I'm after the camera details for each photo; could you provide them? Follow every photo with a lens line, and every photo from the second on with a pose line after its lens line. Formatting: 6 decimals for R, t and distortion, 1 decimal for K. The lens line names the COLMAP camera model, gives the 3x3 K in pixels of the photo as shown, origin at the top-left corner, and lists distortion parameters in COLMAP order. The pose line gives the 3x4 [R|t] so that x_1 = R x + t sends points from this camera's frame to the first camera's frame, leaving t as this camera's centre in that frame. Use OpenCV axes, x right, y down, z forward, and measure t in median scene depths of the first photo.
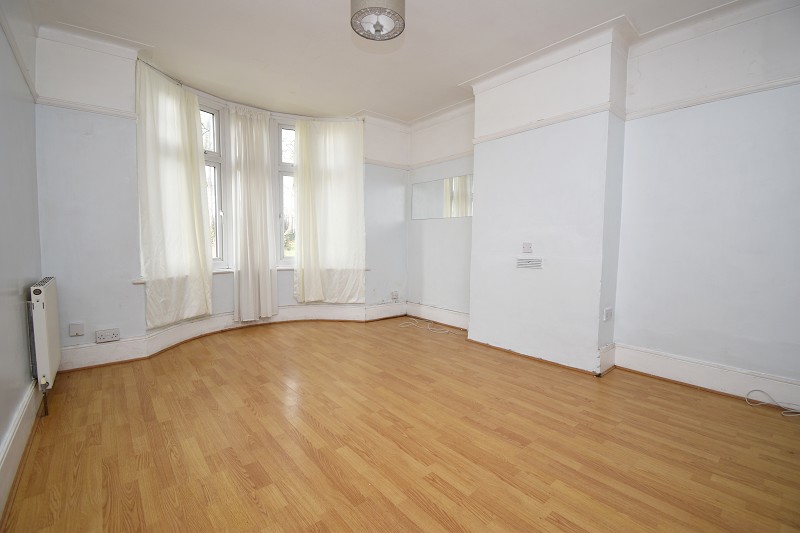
lens RADIAL K [[355.2, 0, 403.3], [0, 355.2, 265.5], [0, 0, 1]] dist [-0.002564, -0.013335]
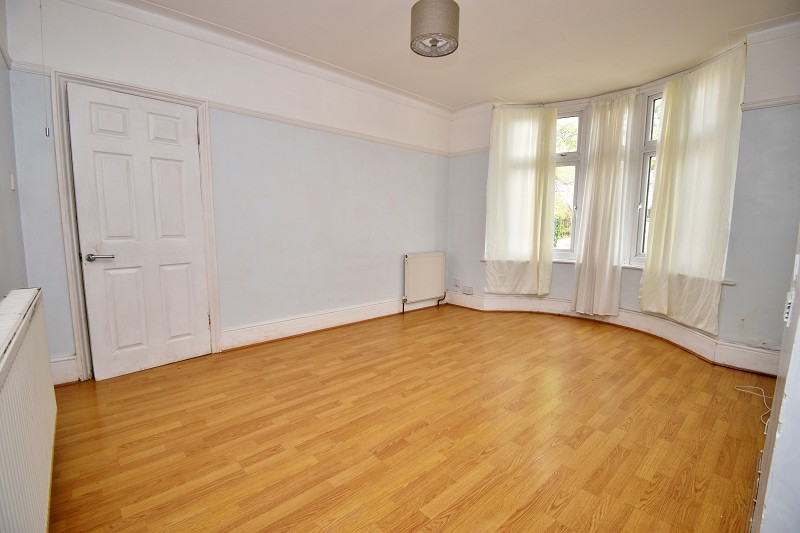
lens RADIAL K [[355.2, 0, 404.3], [0, 355.2, 269.4], [0, 0, 1]] dist [-0.002564, -0.013335]
pose [[0.025865, 0.117233, -0.992768, 0.744888], [-0.075909, 0.990463, 0.114983, -0.063111], [0.996779, 0.072386, 0.034518, 0.607100]]
